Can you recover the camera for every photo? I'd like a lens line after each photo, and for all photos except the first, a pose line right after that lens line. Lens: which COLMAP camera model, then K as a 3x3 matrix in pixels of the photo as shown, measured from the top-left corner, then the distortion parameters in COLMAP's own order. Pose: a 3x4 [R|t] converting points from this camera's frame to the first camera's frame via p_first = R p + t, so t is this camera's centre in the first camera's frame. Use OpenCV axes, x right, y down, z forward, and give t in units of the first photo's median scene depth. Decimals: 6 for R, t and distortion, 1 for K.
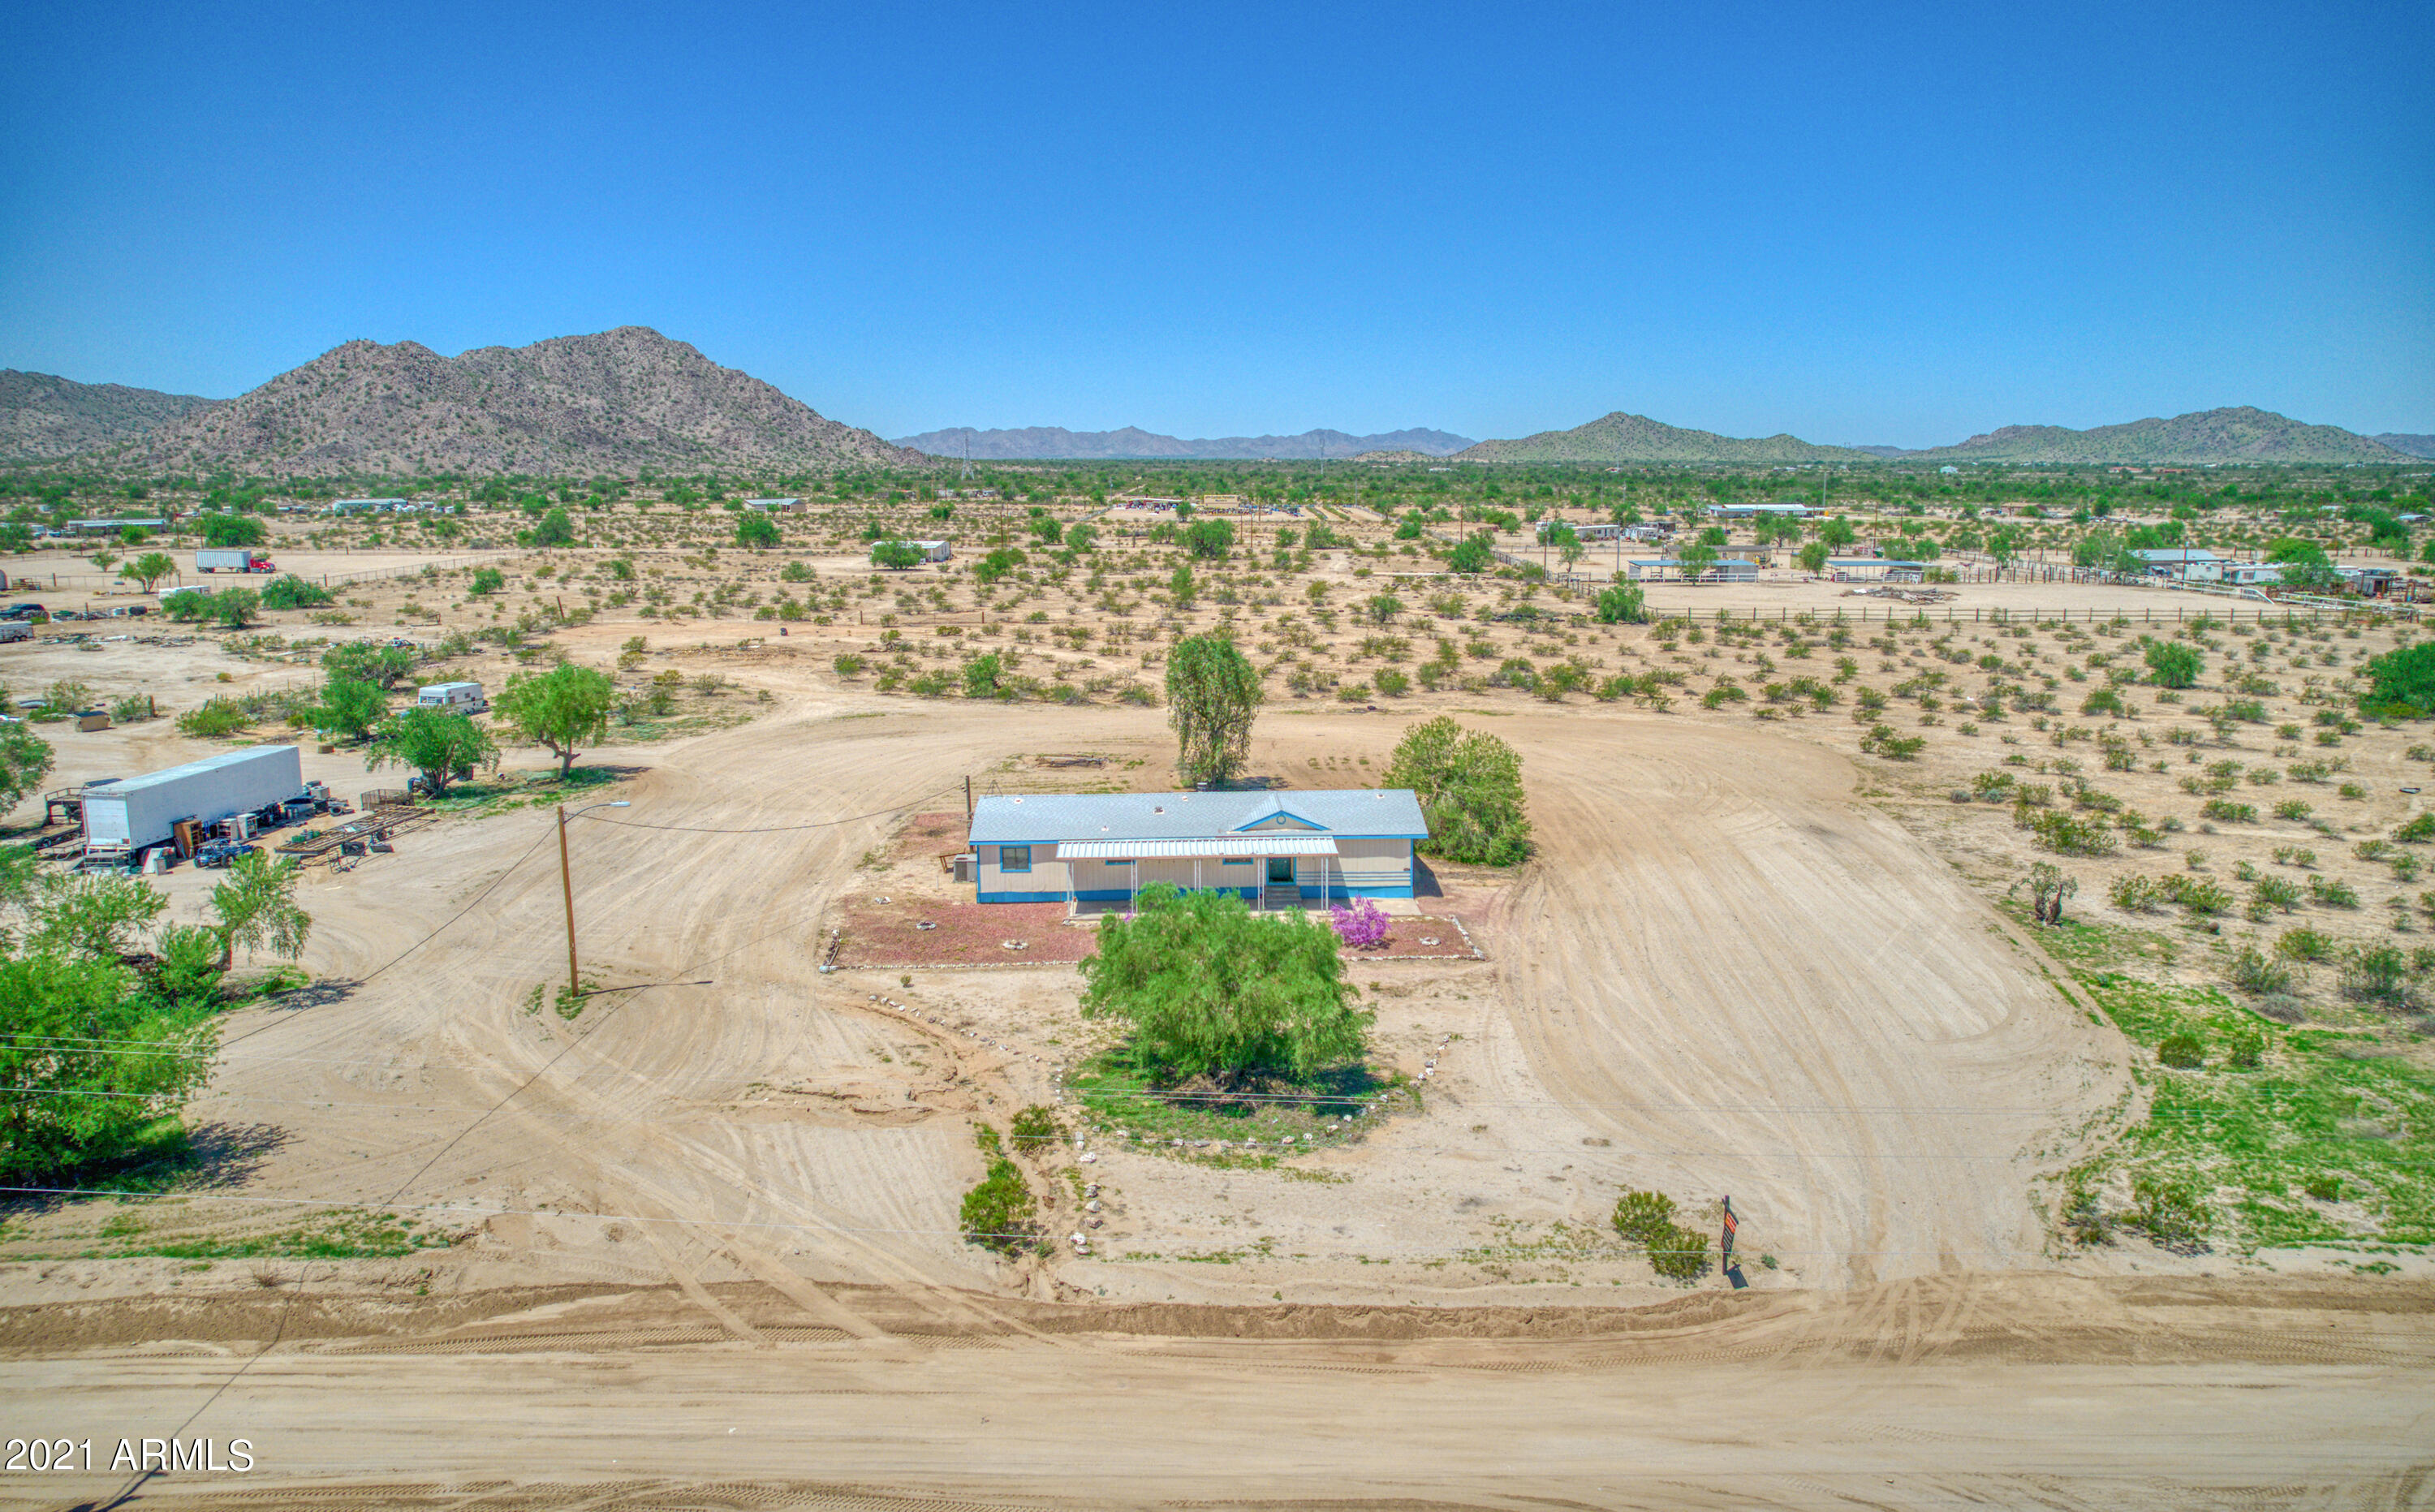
lens RADIAL K [[1572.5, 0, 1224.5], [0, 1572.5, 731.9], [0, 0, 1]] dist [-0.070718, 0.058274]
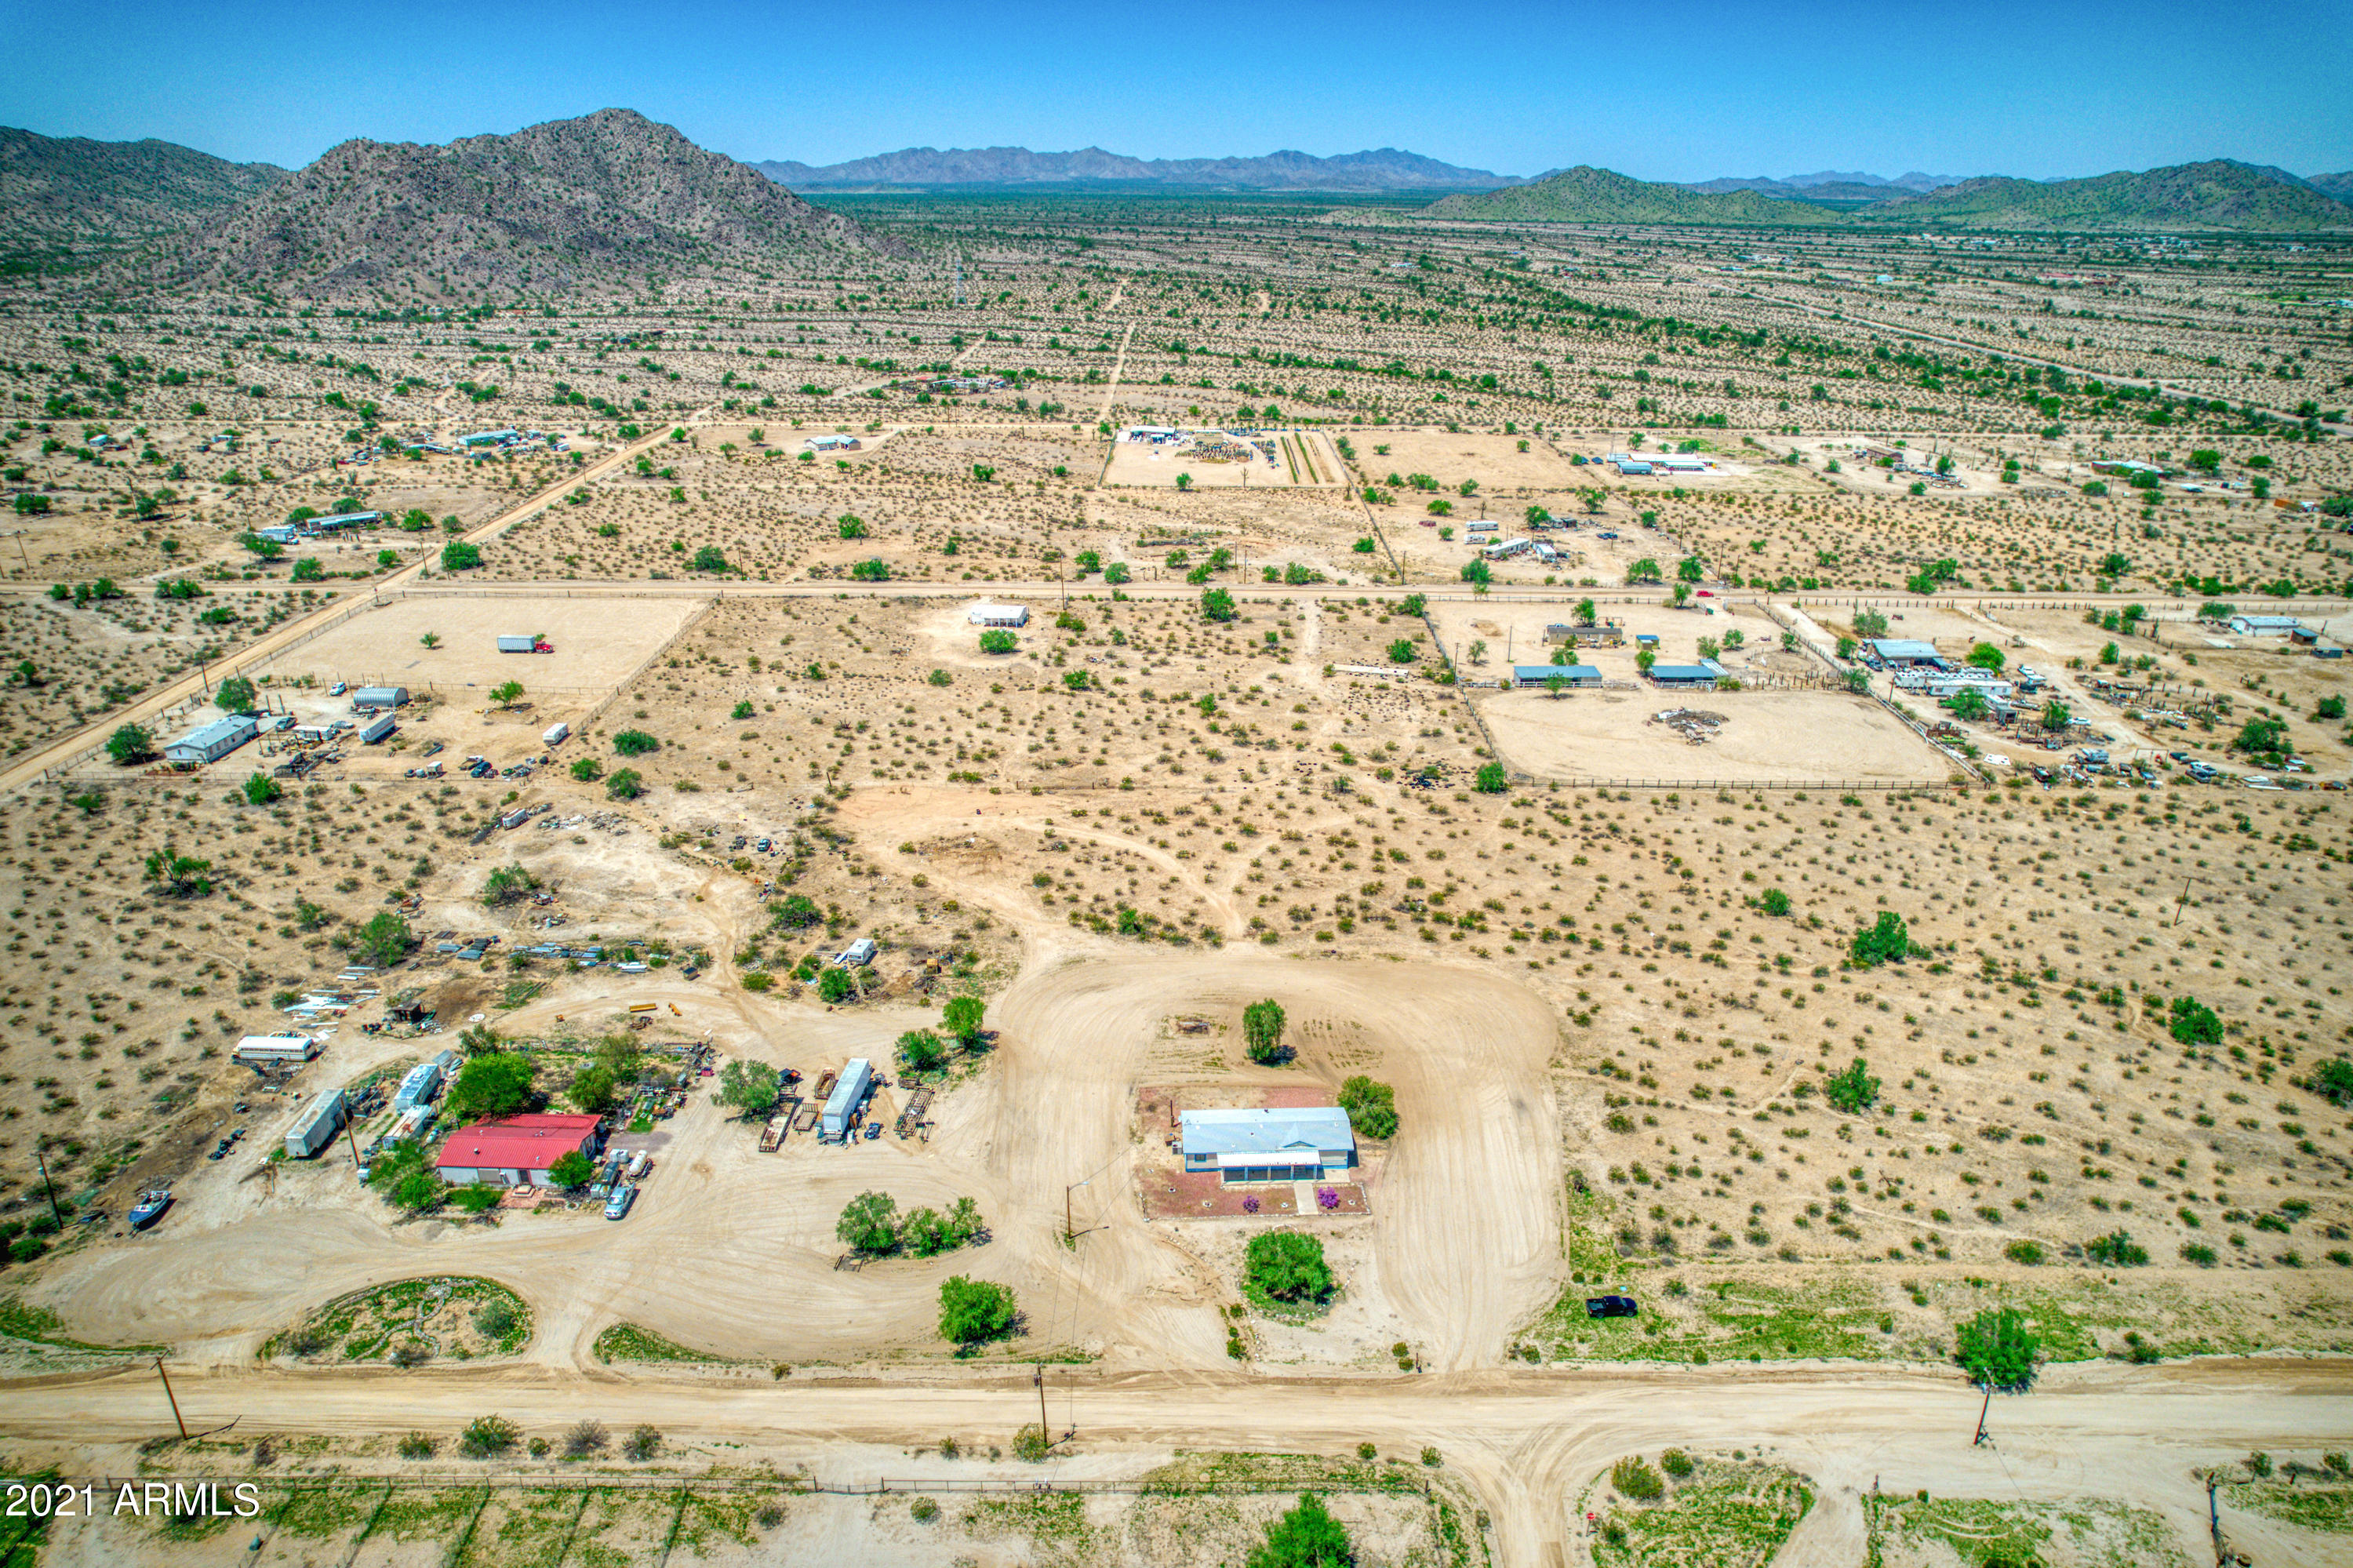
lens RADIAL K [[1522.9, 0, 1180.5], [0, 1522.9, 810.1], [0, 0, 1]] dist [-0.075263, 0.066089]
pose [[0.999979, 0.006449, 0.000023, -0.044926], [-0.006270, 0.971389, 0.237411, -0.292300], [0.001509, -0.237407, 0.971409, -0.363429]]
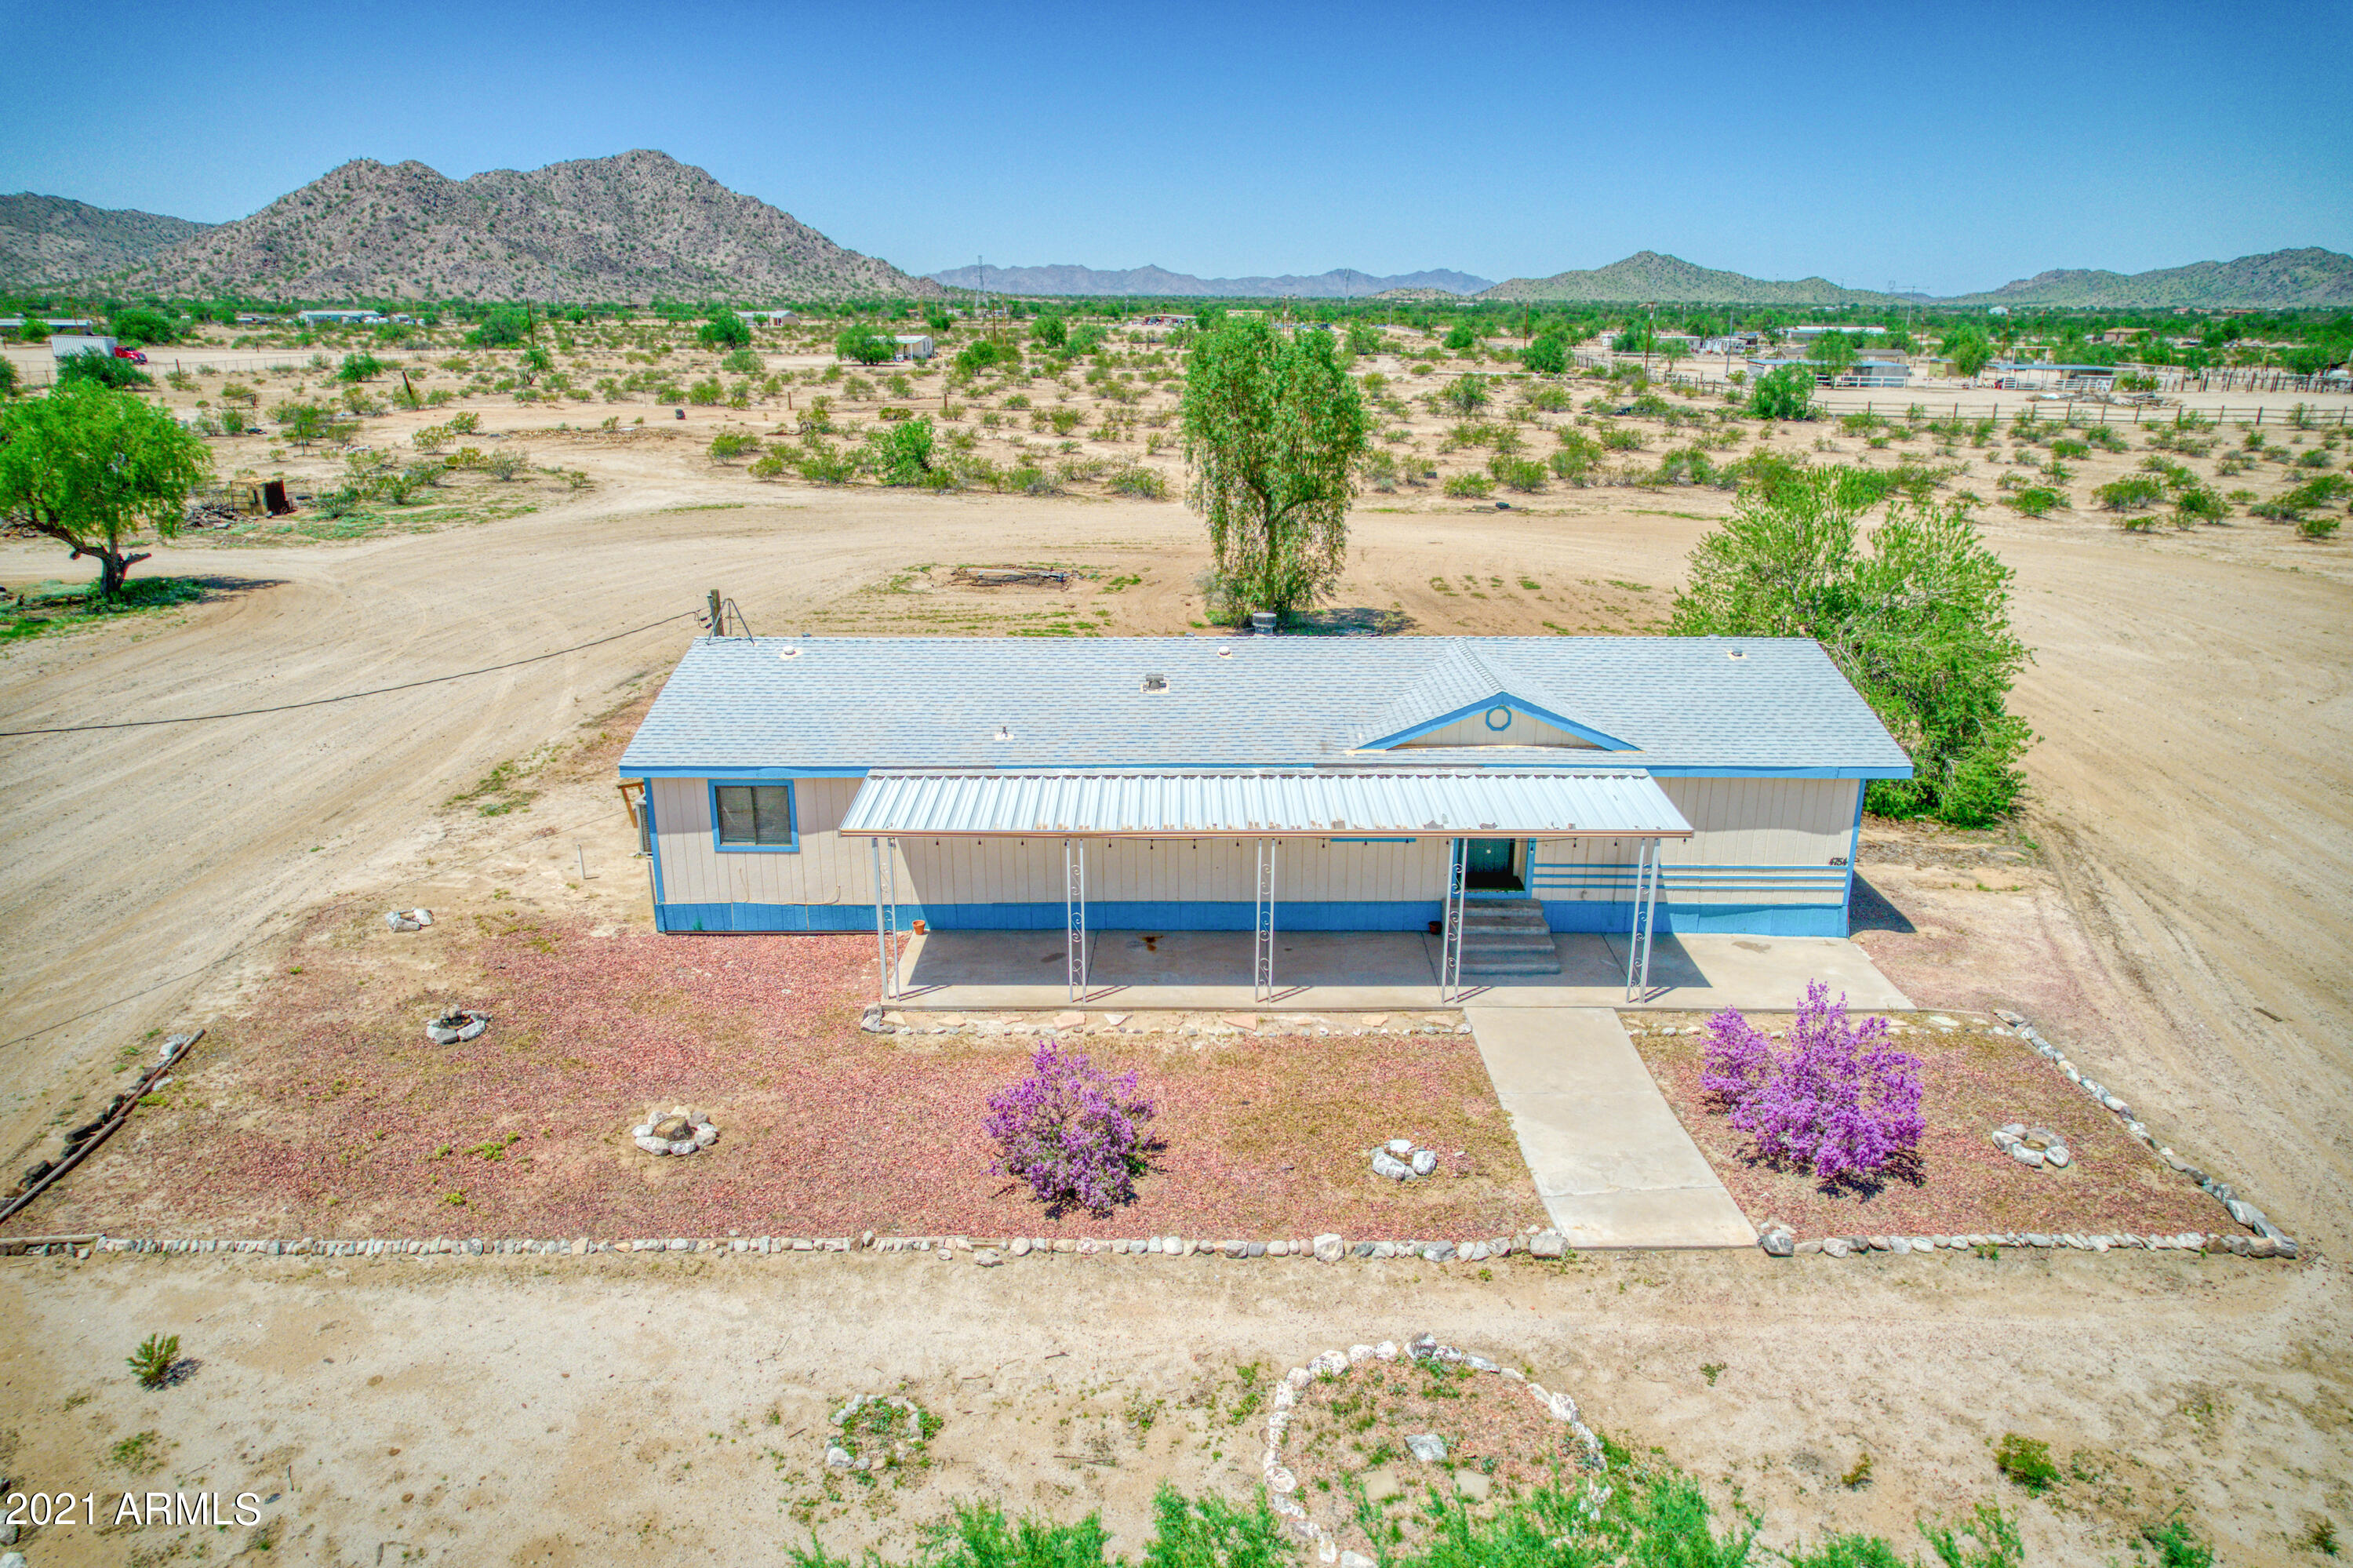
lens RADIAL K [[1509.6, 0, 1182.2], [0, 1509.6, 793.5], [0, 0, 1]] dist [-0.083953, 0.076756]
pose [[0.999215, 0.018615, -0.034965, -0.006042], [-0.013361, 0.989355, 0.144905, 0.006375], [0.037290, -0.144324, 0.988828, 0.173561]]
